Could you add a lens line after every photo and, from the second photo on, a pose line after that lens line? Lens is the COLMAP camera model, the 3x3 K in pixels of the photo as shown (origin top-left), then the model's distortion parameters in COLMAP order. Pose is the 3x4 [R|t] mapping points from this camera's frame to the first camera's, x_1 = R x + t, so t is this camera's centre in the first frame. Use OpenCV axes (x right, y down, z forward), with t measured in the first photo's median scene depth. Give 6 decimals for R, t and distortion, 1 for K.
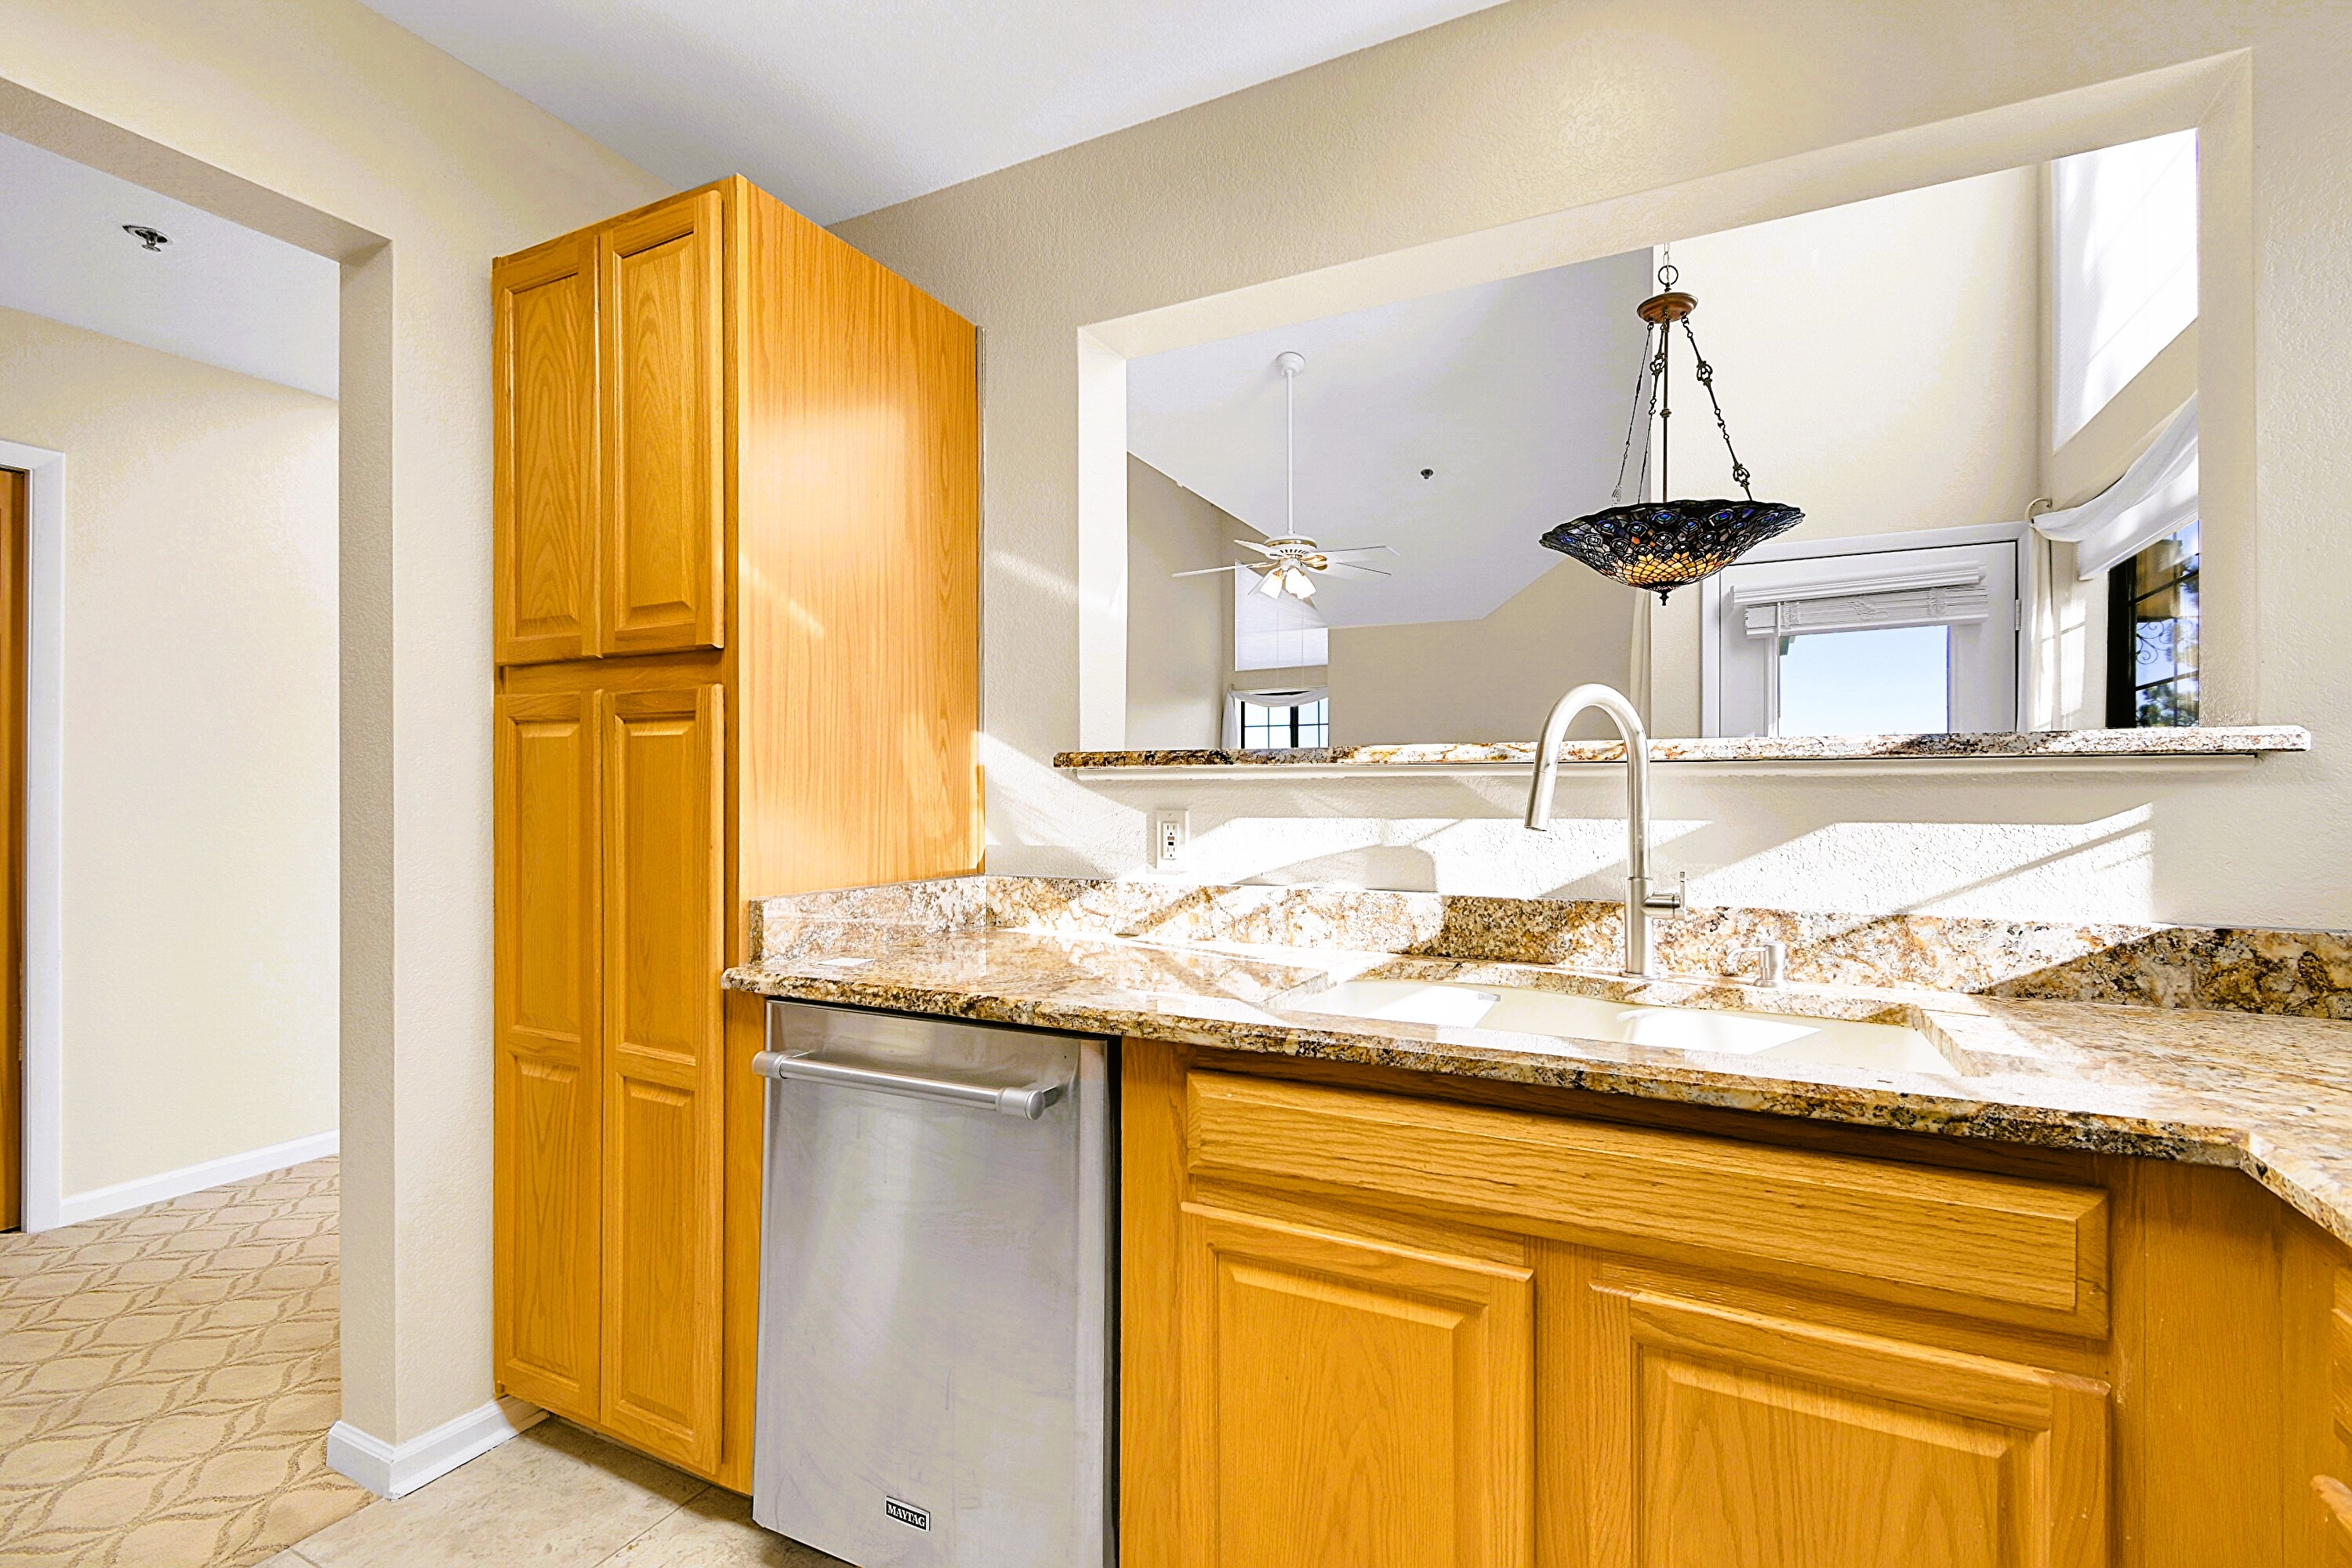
lens RADIAL K [[1044.0, 0, 1184.2], [0, 1044.0, 788.6], [0, 0, 1]] dist [0.003042, -0.000810]
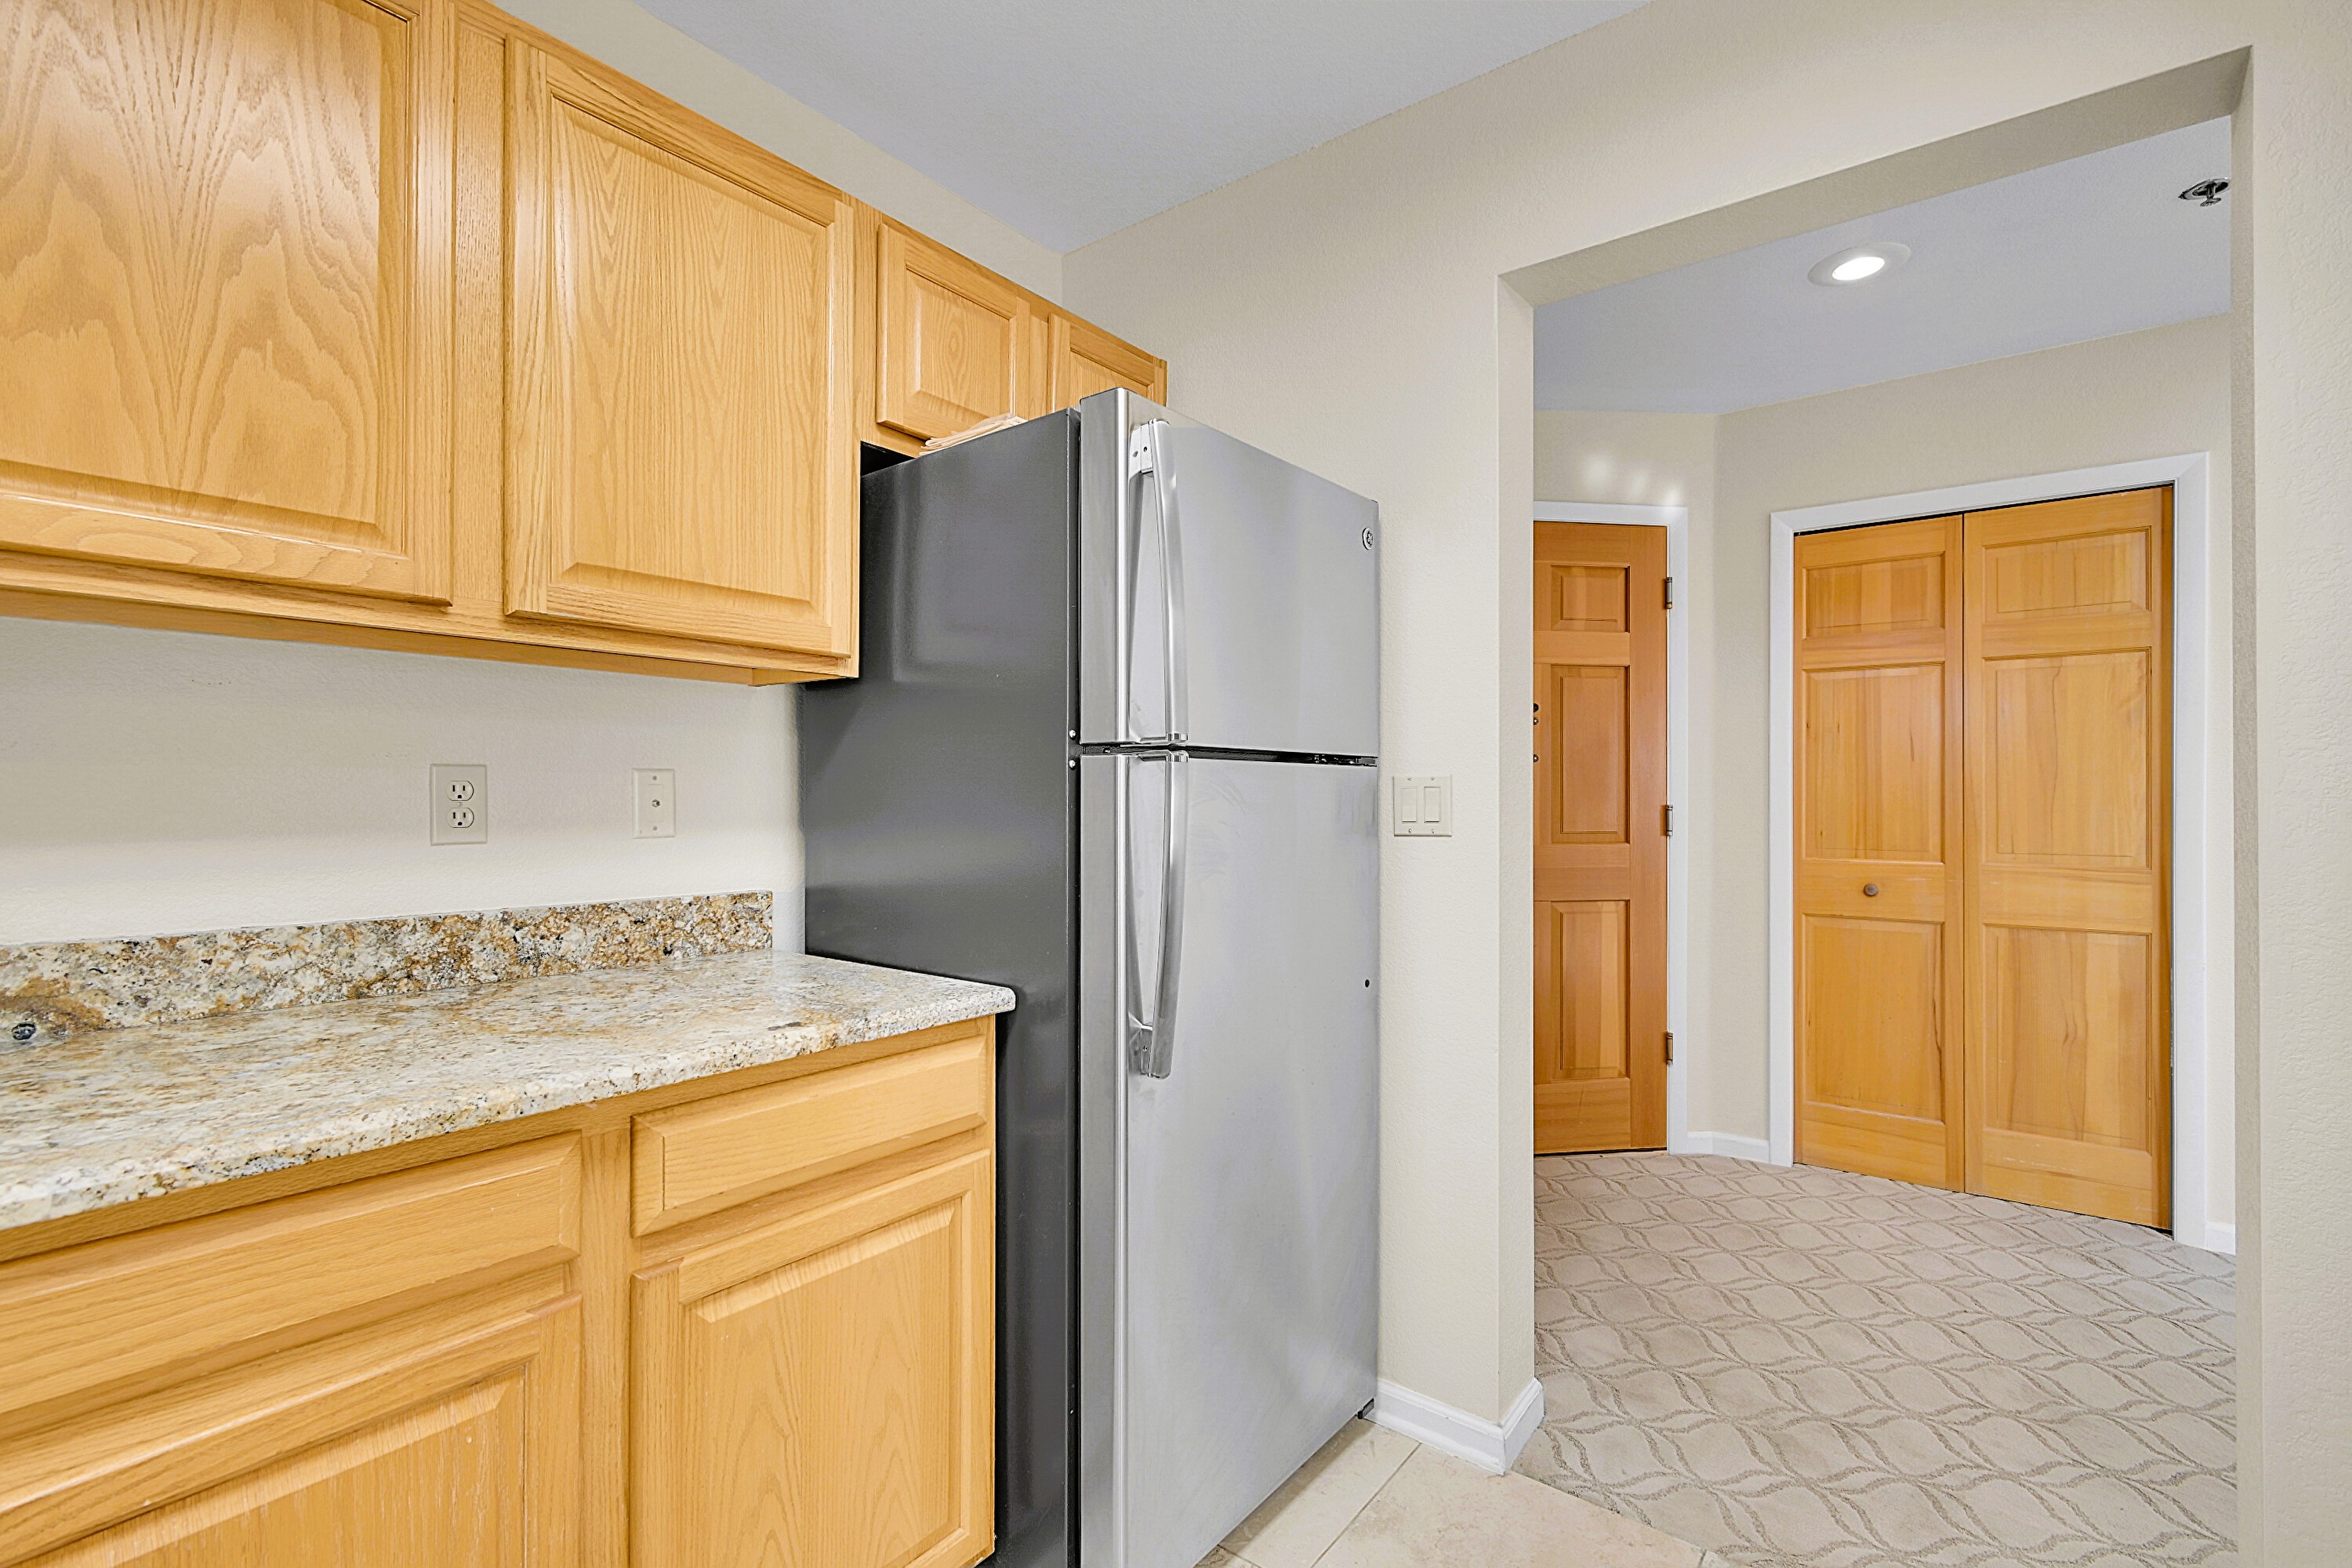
lens RADIAL K [[1046.3, 0, 1186.1], [0, 1046.3, 797.0], [0, 0, 1]] dist [0.000793, -0.000182]
pose [[-0.181647, -0.001160, -0.983363, 0.095958], [-0.001426, 0.999999, -0.000917, 0.001875], [0.983363, 0.001236, -0.181648, 0.425345]]
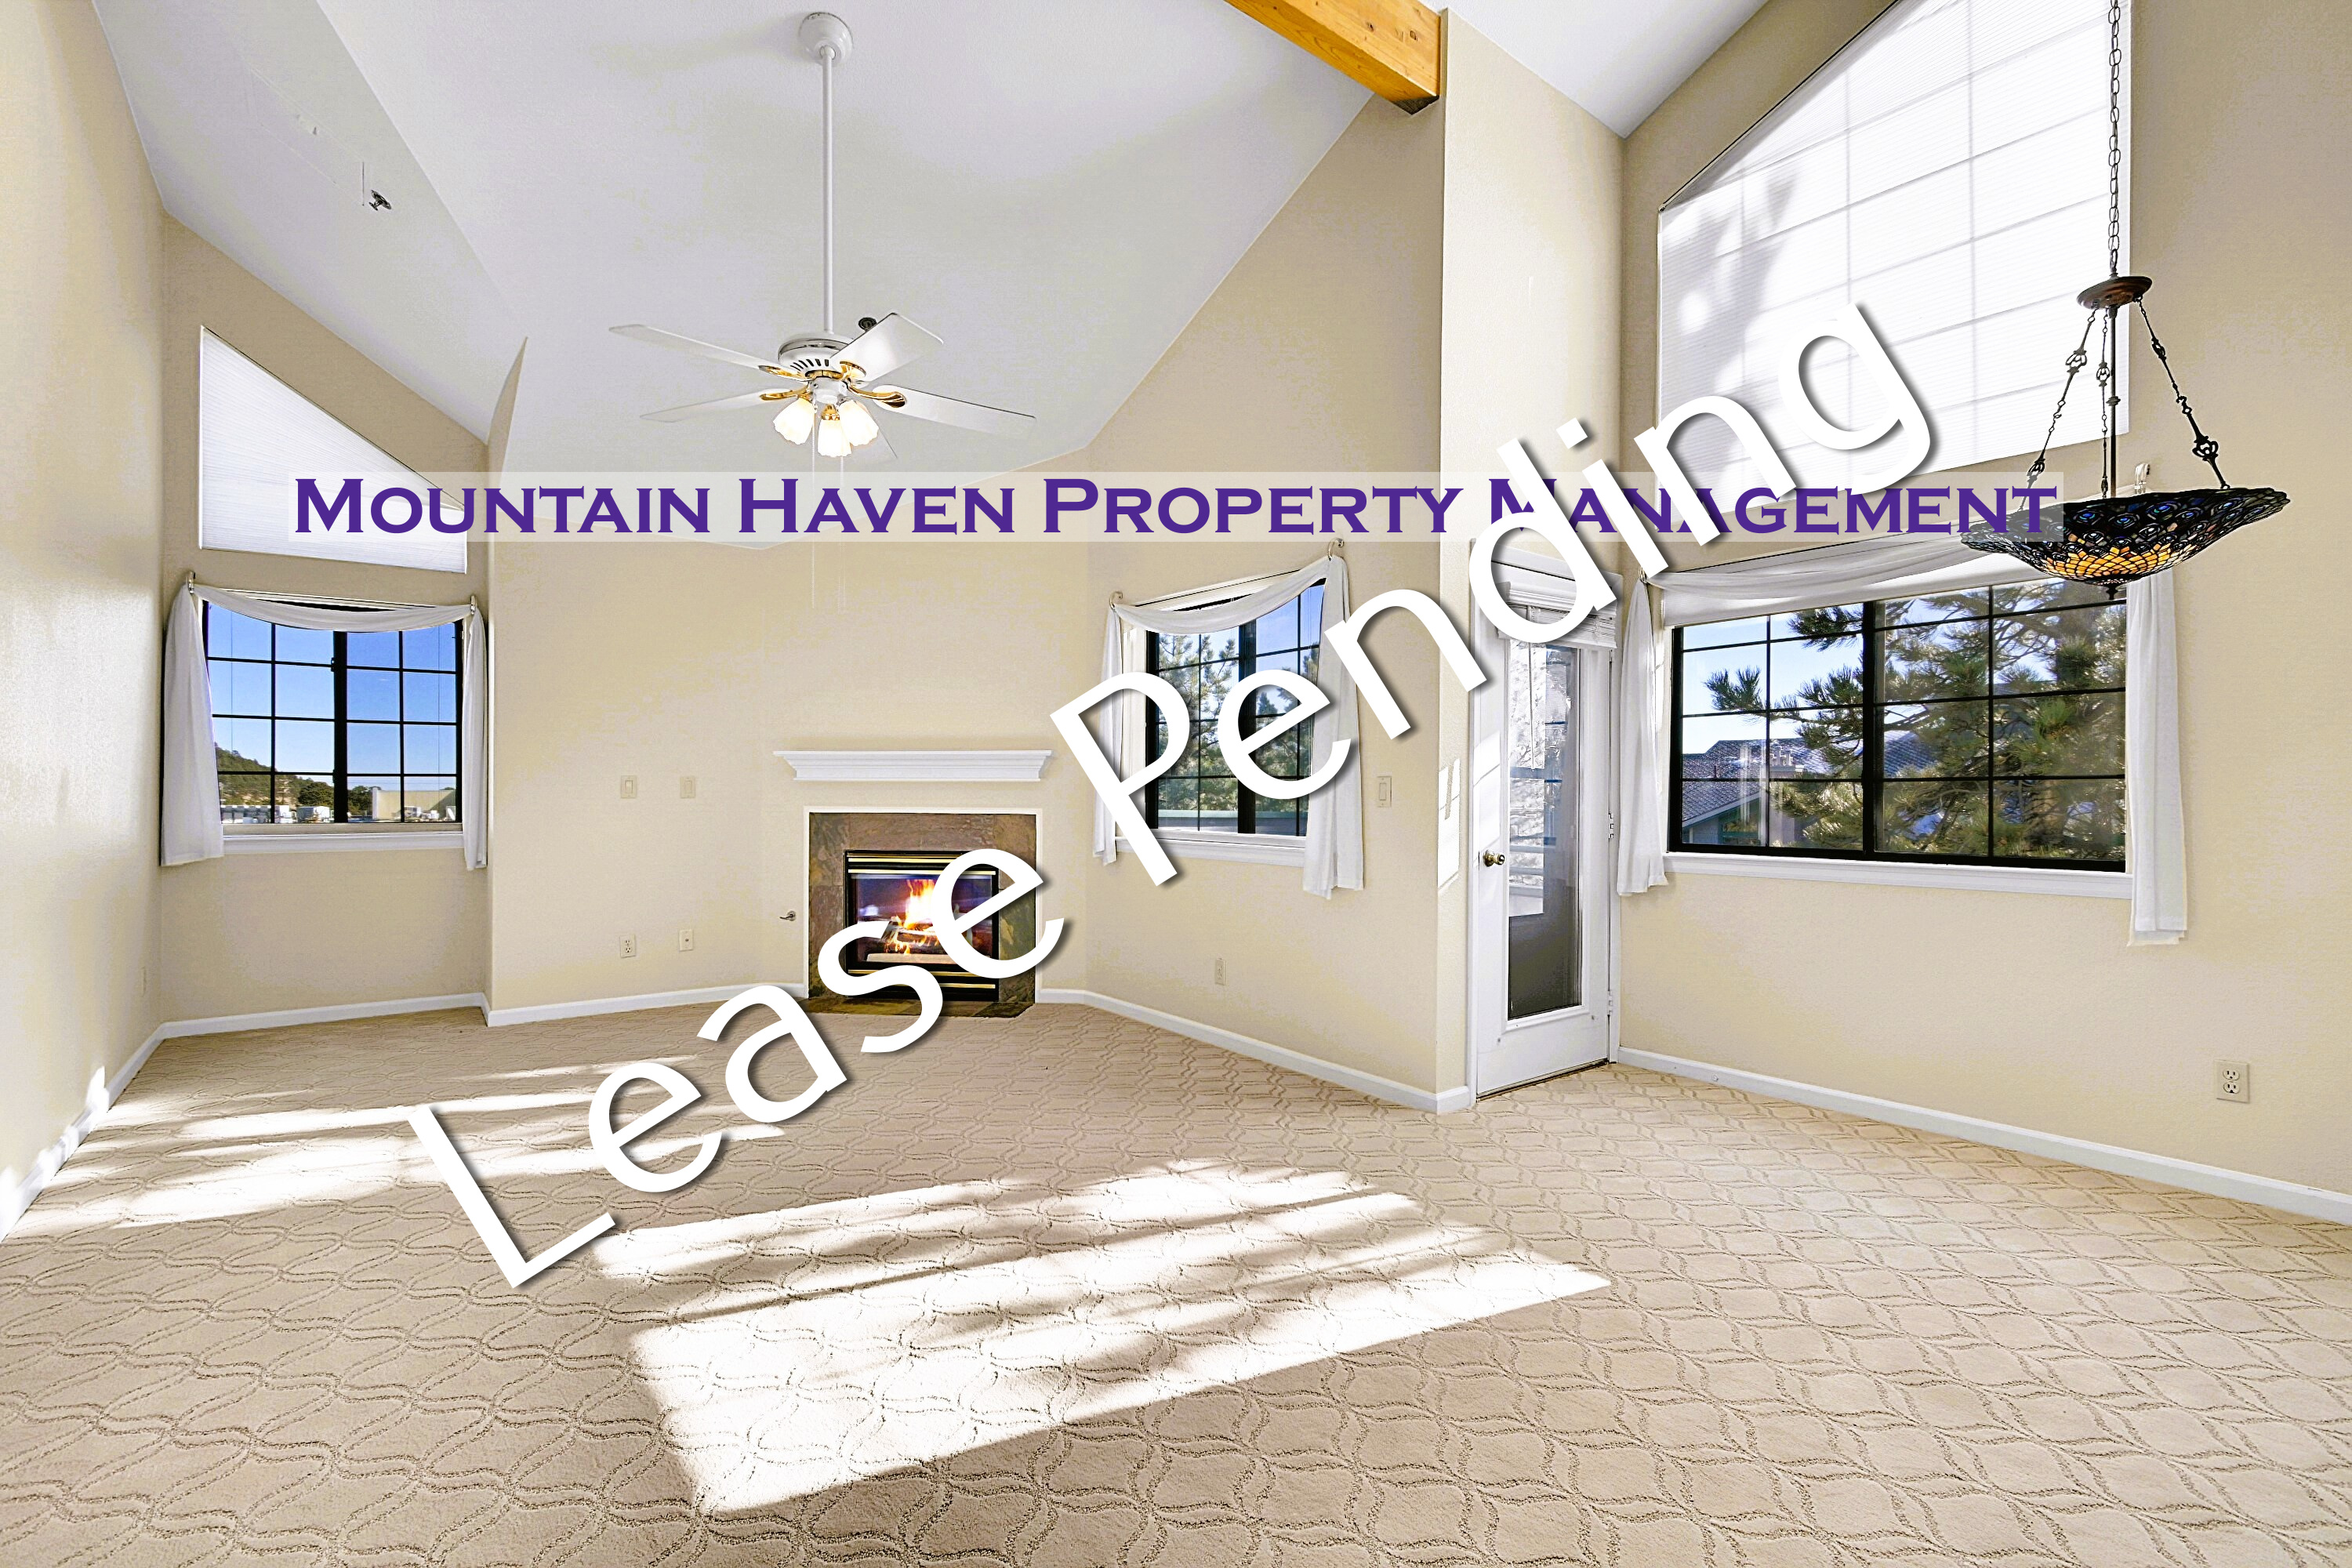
lens RADIAL K [[1052.6, 0, 1169.8], [0, 1052.6, 793.4], [0, 0, 1]] dist [0.001366, -0.001139]
pose [[0.436521, 0.000156, 0.899694, -1.168423], [-0.008243, 0.999959, 0.003826, 0.008067], [-0.899657, -0.009086, 0.436504, 2.023431]]
